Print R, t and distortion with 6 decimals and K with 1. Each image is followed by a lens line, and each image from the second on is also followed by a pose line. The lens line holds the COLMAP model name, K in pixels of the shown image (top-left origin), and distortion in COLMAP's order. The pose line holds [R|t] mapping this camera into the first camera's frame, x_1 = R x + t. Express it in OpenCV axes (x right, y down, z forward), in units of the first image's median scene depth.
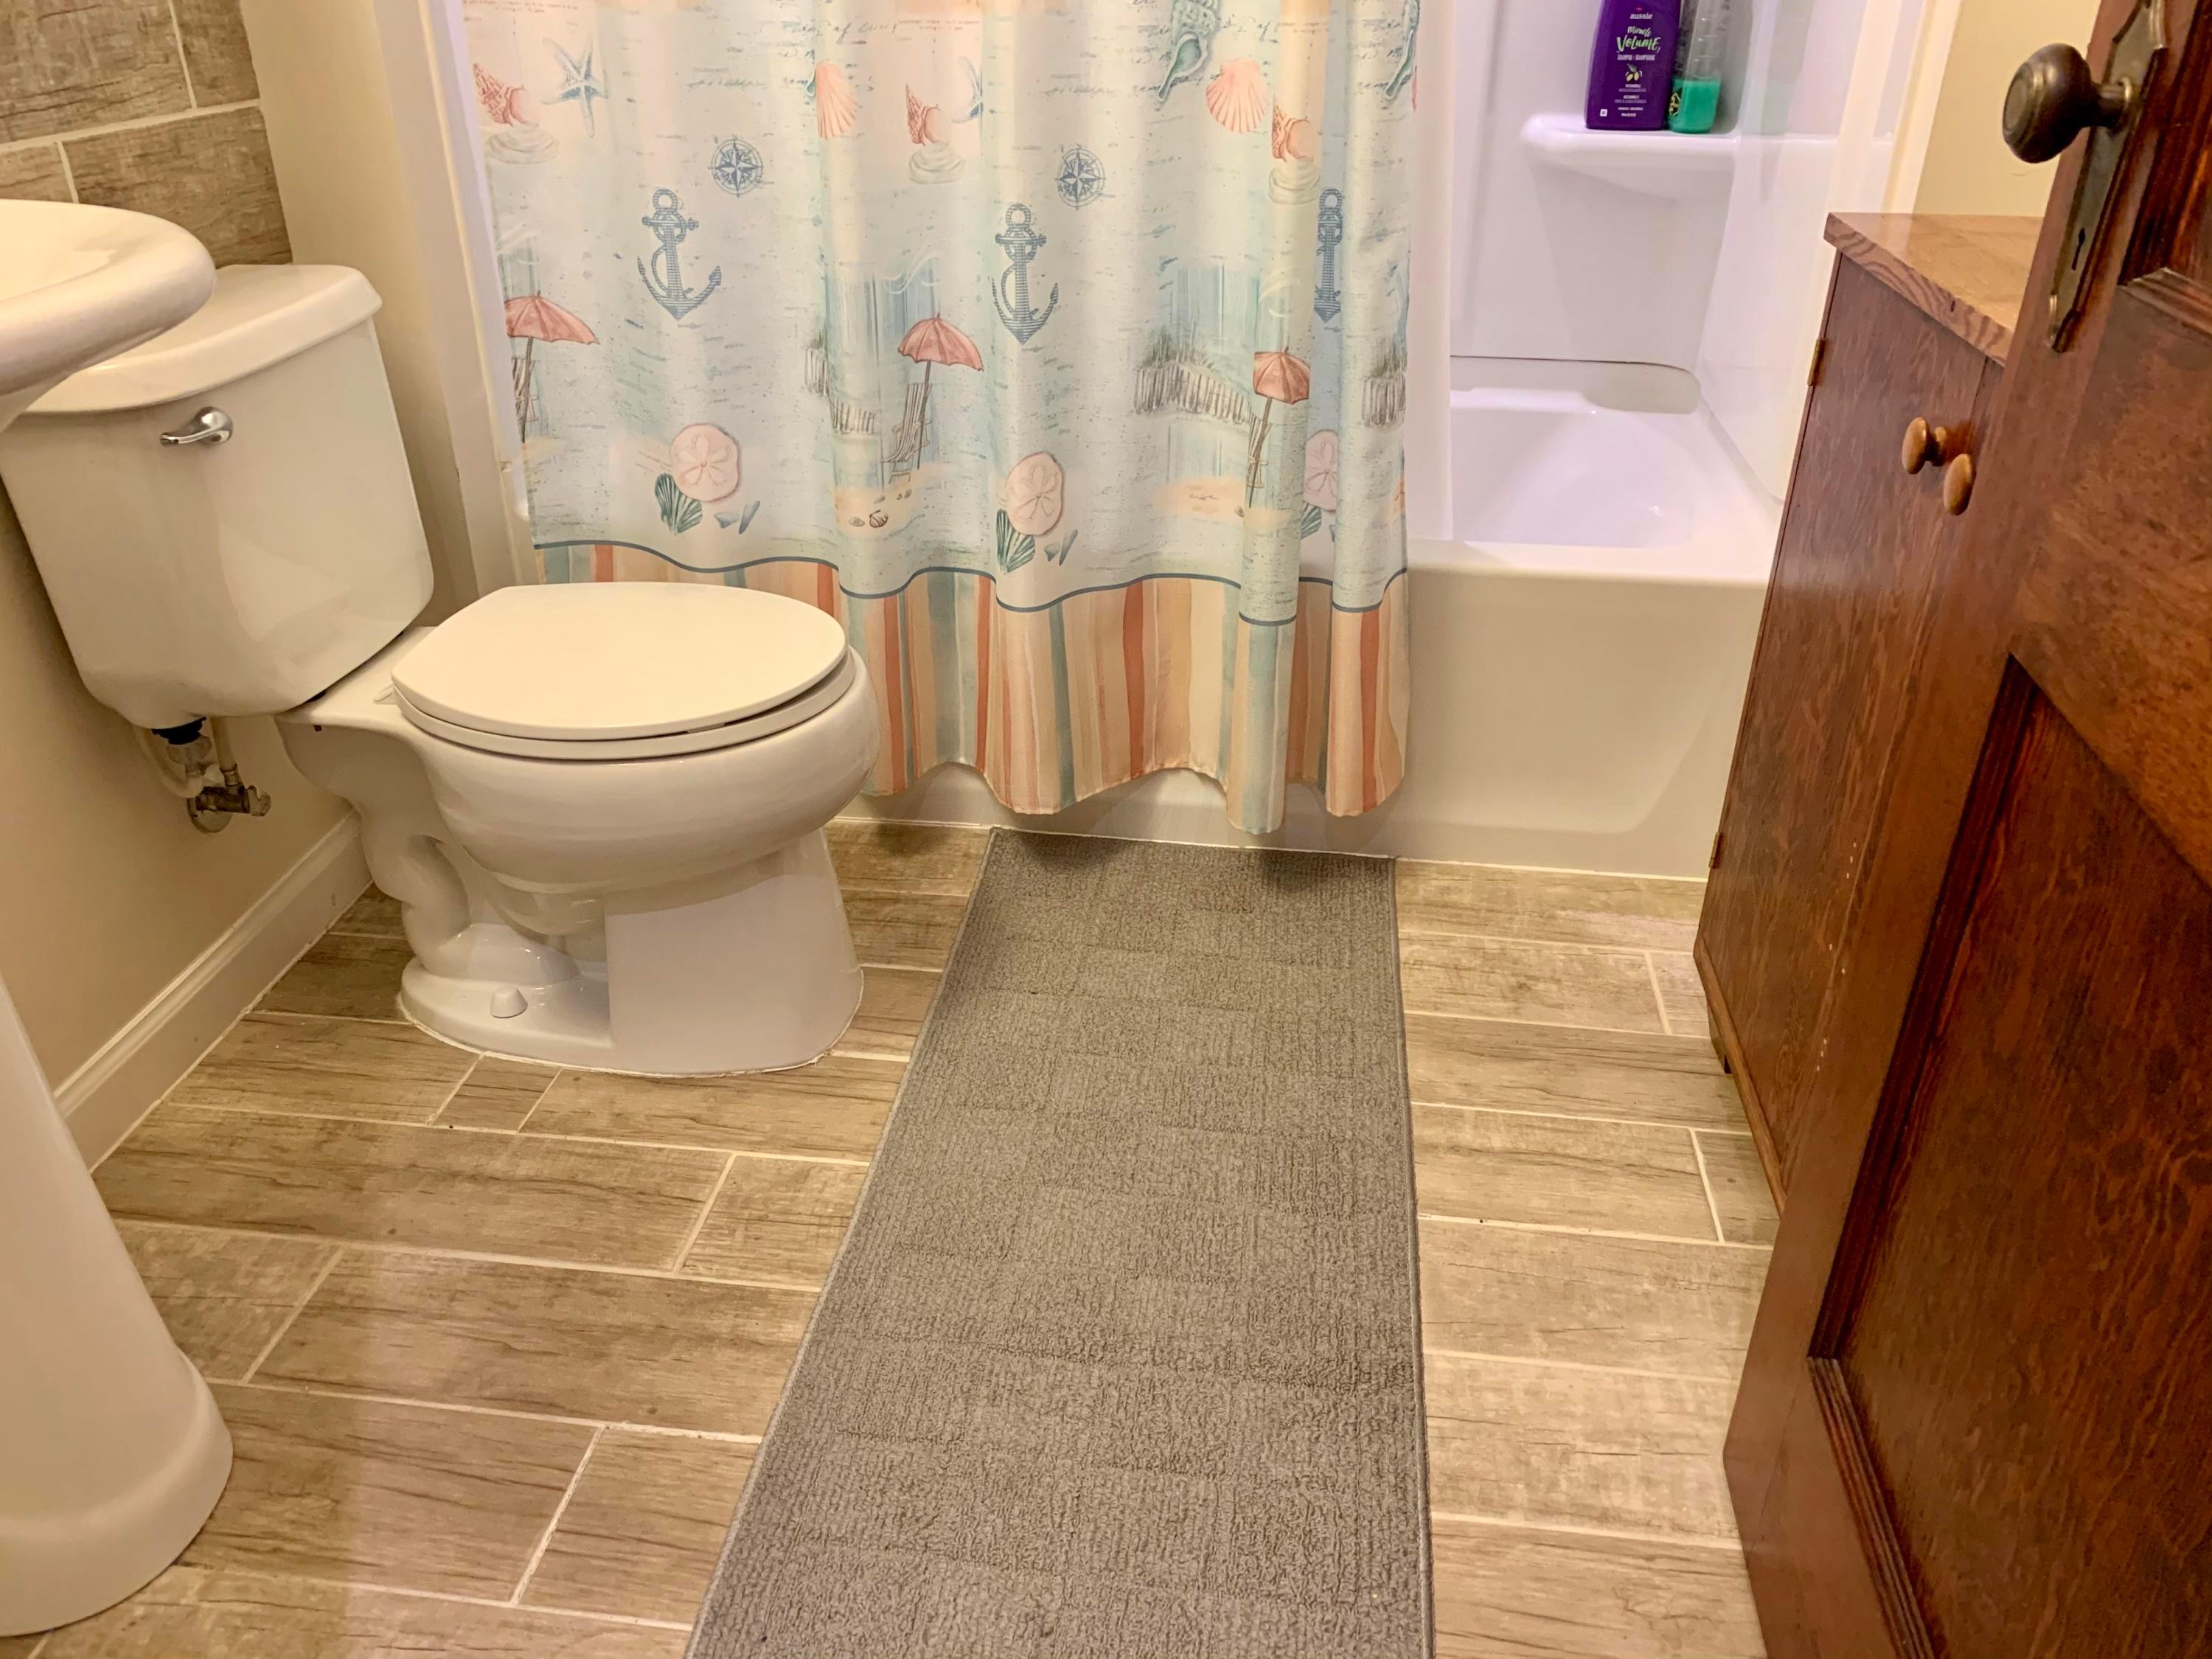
lens RADIAL K [[1681.7, 0, 1103.6], [0, 1681.7, 829.1], [0, 0, 1]] dist [0.025950, -0.031579]
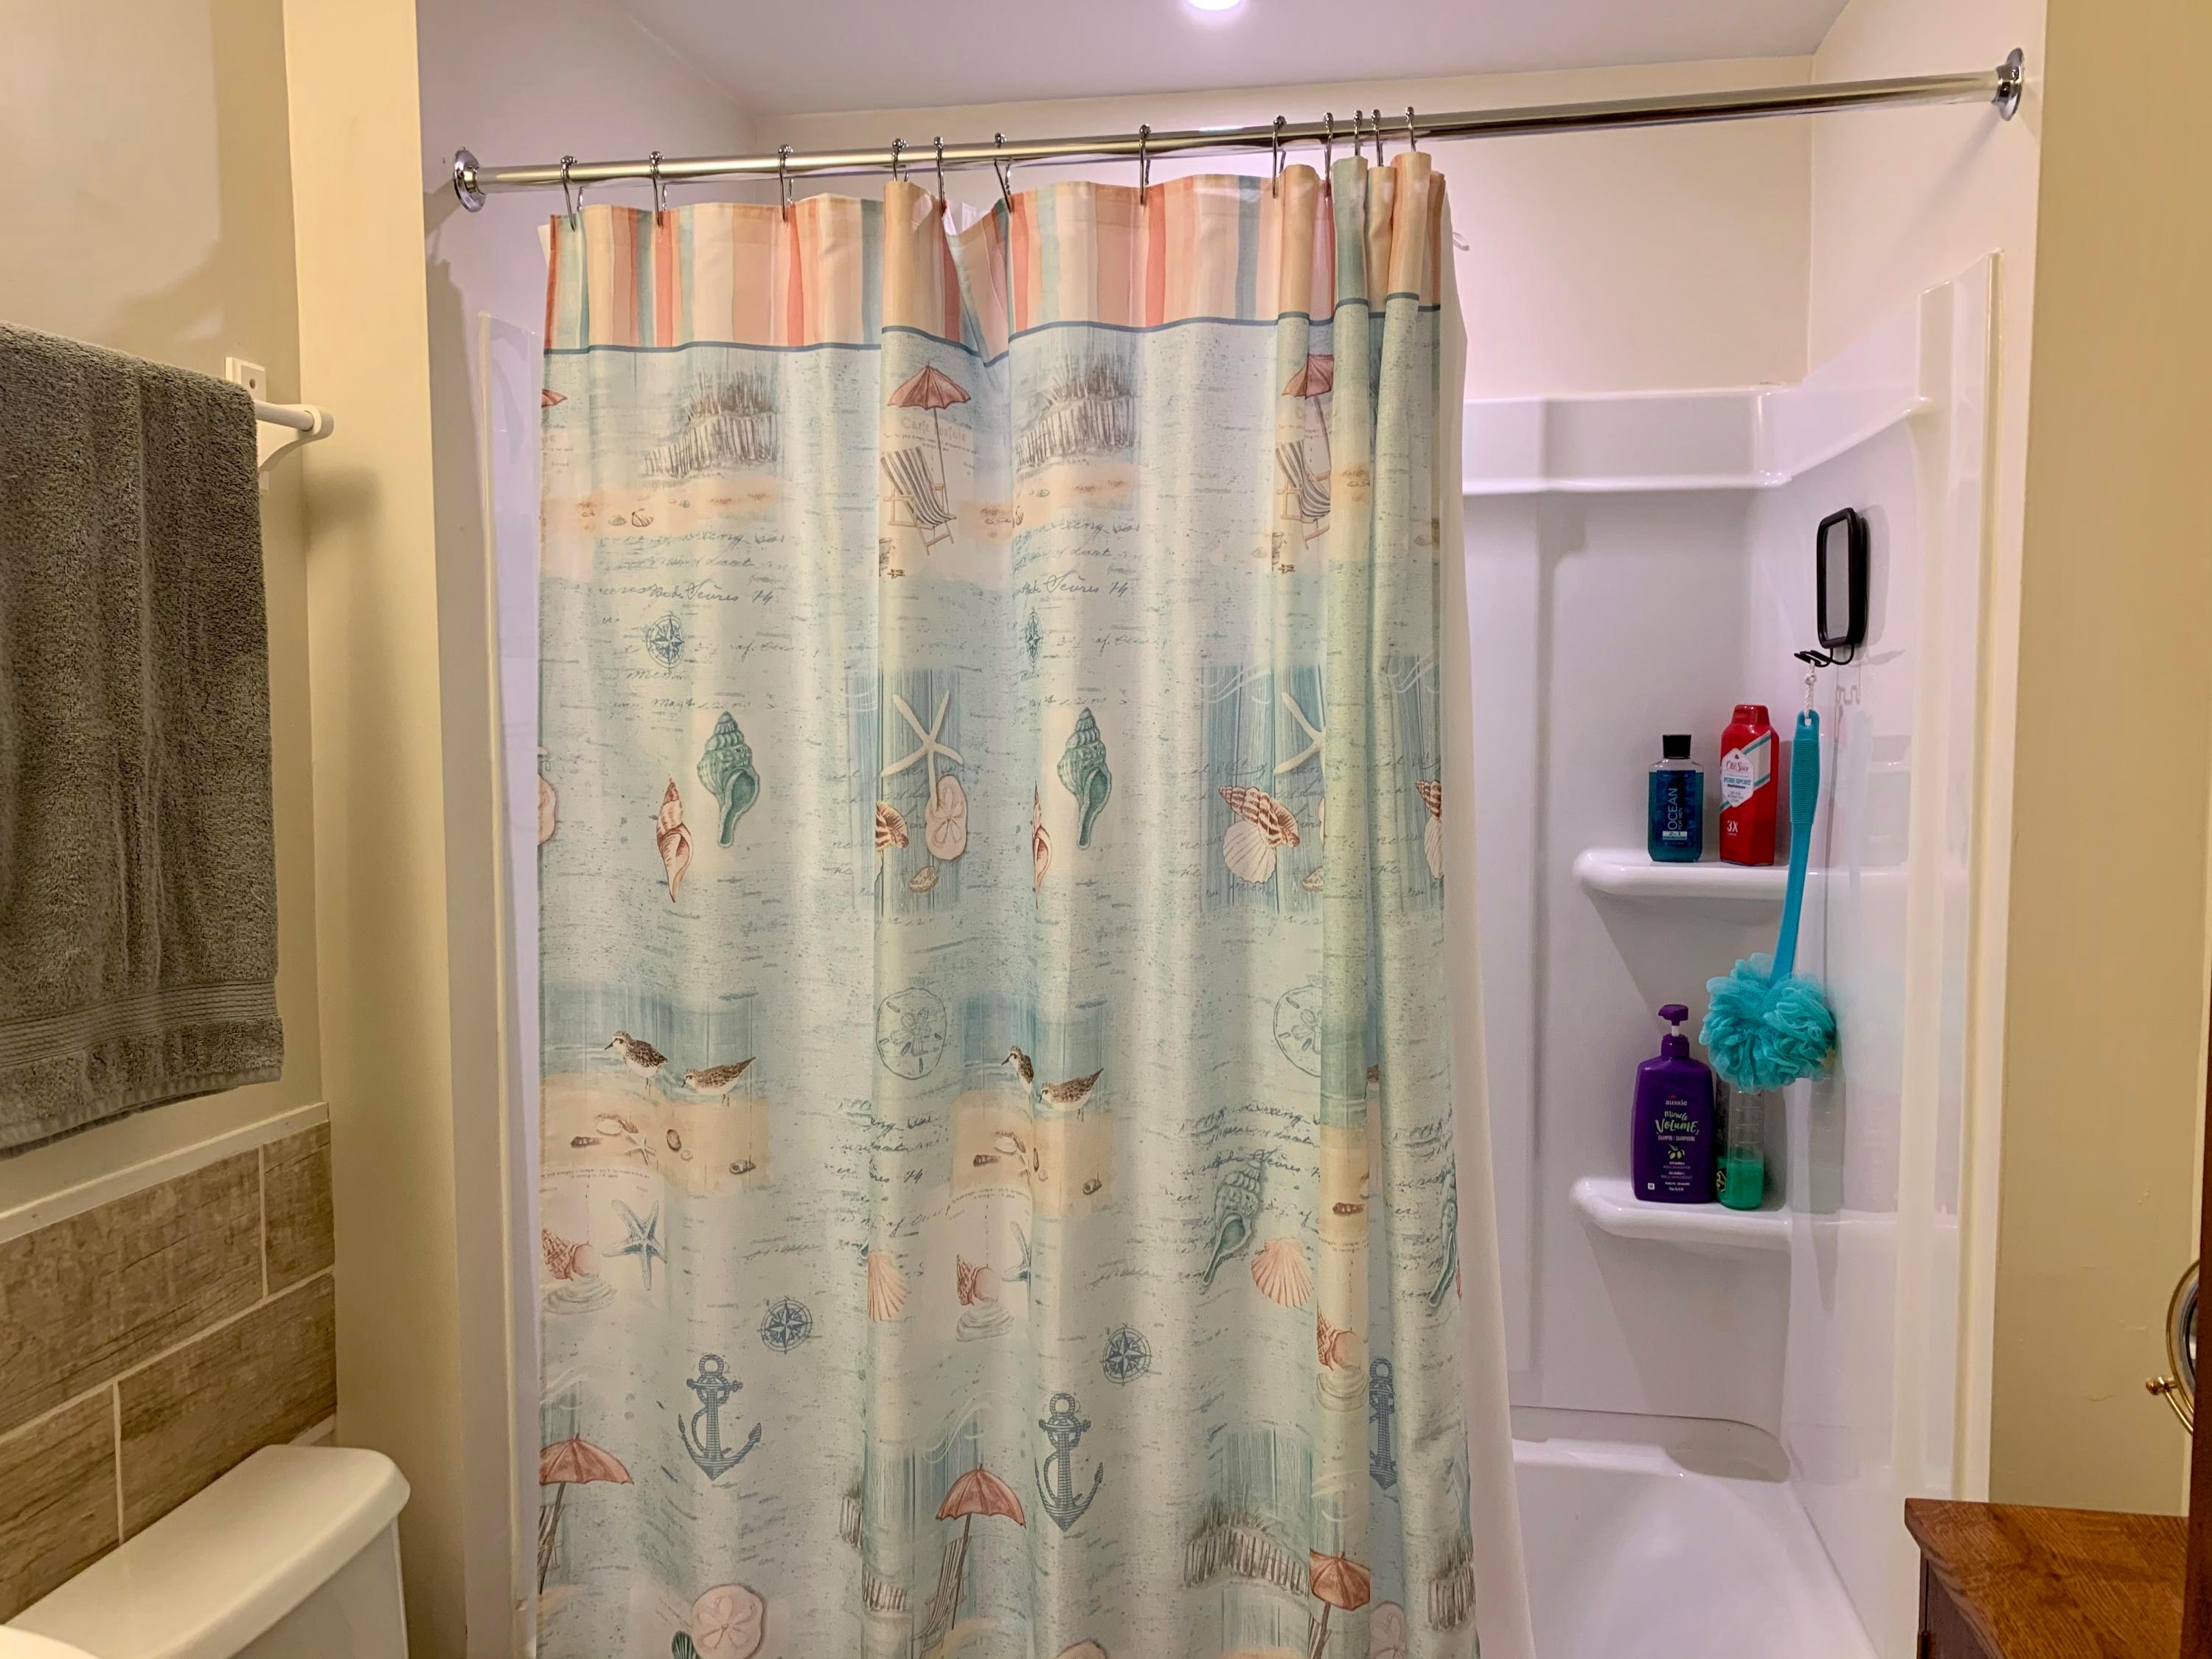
lens RADIAL K [[1681.7, 0, 1103.3], [0, 1681.7, 823.7], [0, 0, 1]] dist [0.025950, -0.031579]
pose [[0.999001, -0.004754, -0.044445, 0.017829], [-0.014103, 0.910013, -0.414339, -0.251709], [0.042415, 0.414552, 0.909037, -0.030897]]
